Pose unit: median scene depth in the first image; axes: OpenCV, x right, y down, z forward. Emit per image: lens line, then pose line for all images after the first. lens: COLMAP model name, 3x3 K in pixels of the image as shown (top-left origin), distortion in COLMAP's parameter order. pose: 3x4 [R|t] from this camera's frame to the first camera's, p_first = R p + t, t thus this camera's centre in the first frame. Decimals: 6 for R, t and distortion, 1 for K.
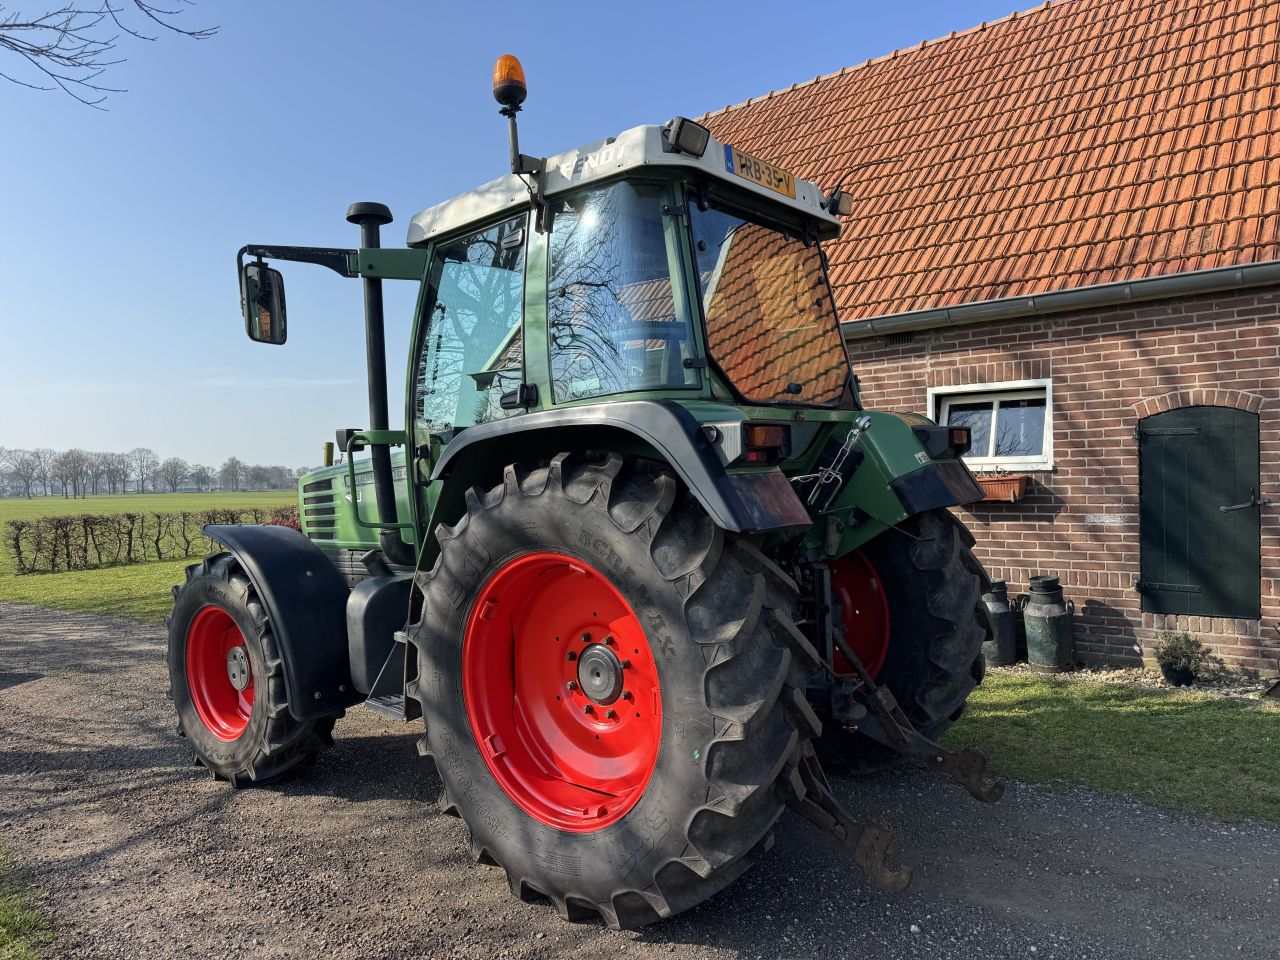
lens RADIAL K [[849.2, 0, 640.0], [0, 849.2, 480.0], [0, 0, 1]] dist [0.099880, -0.146321]
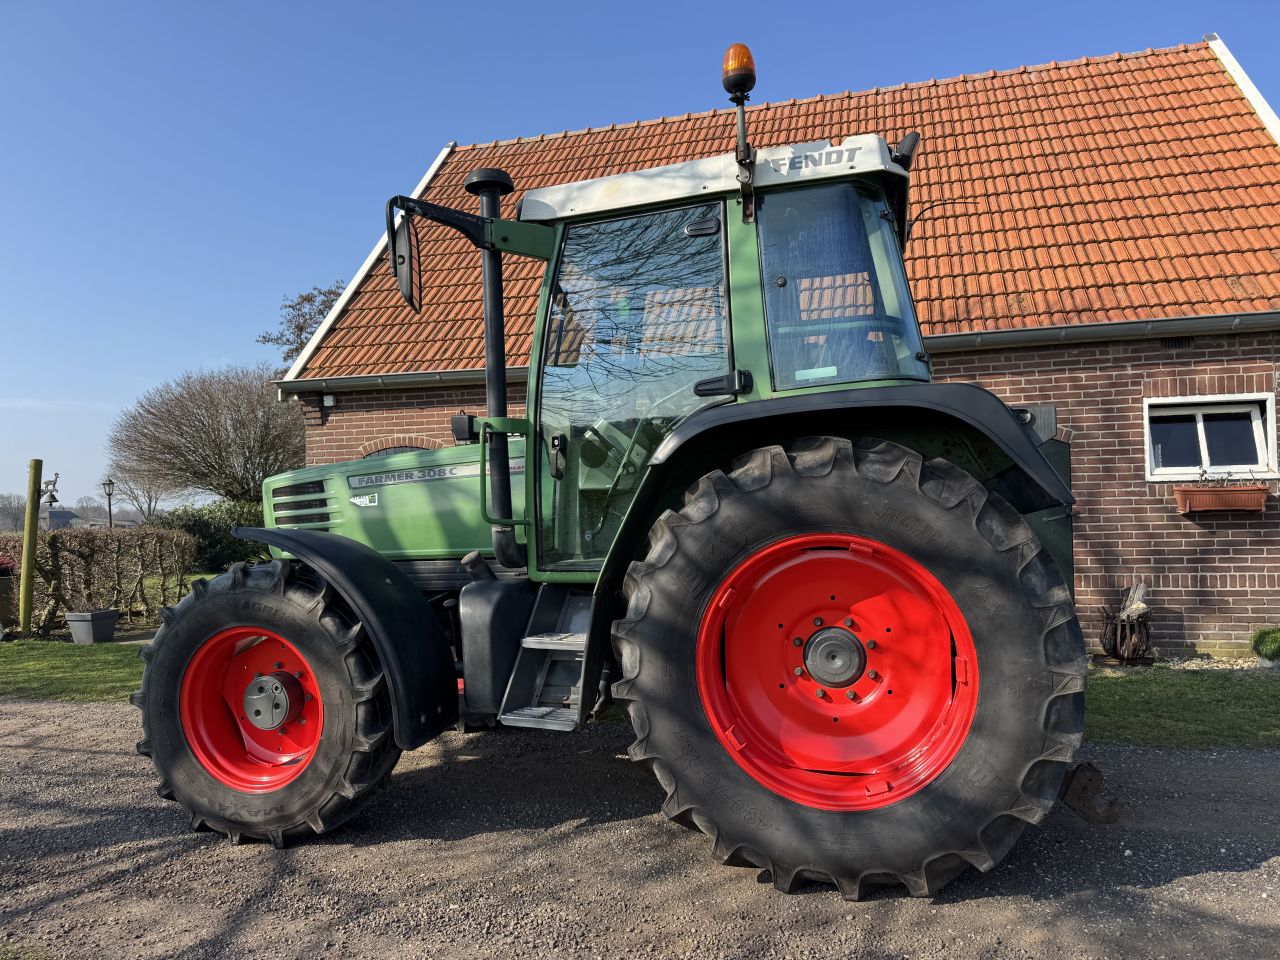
lens RADIAL K [[849.2, 0, 640.0], [0, 849.2, 480.0], [0, 0, 1]] dist [0.099880, -0.146321]
pose [[0.923853, 0.016640, 0.382387, -0.525682], [0.000898, 0.998957, -0.045641, 0.051159], [-0.382747, 0.042509, 0.922875, 0.112007]]
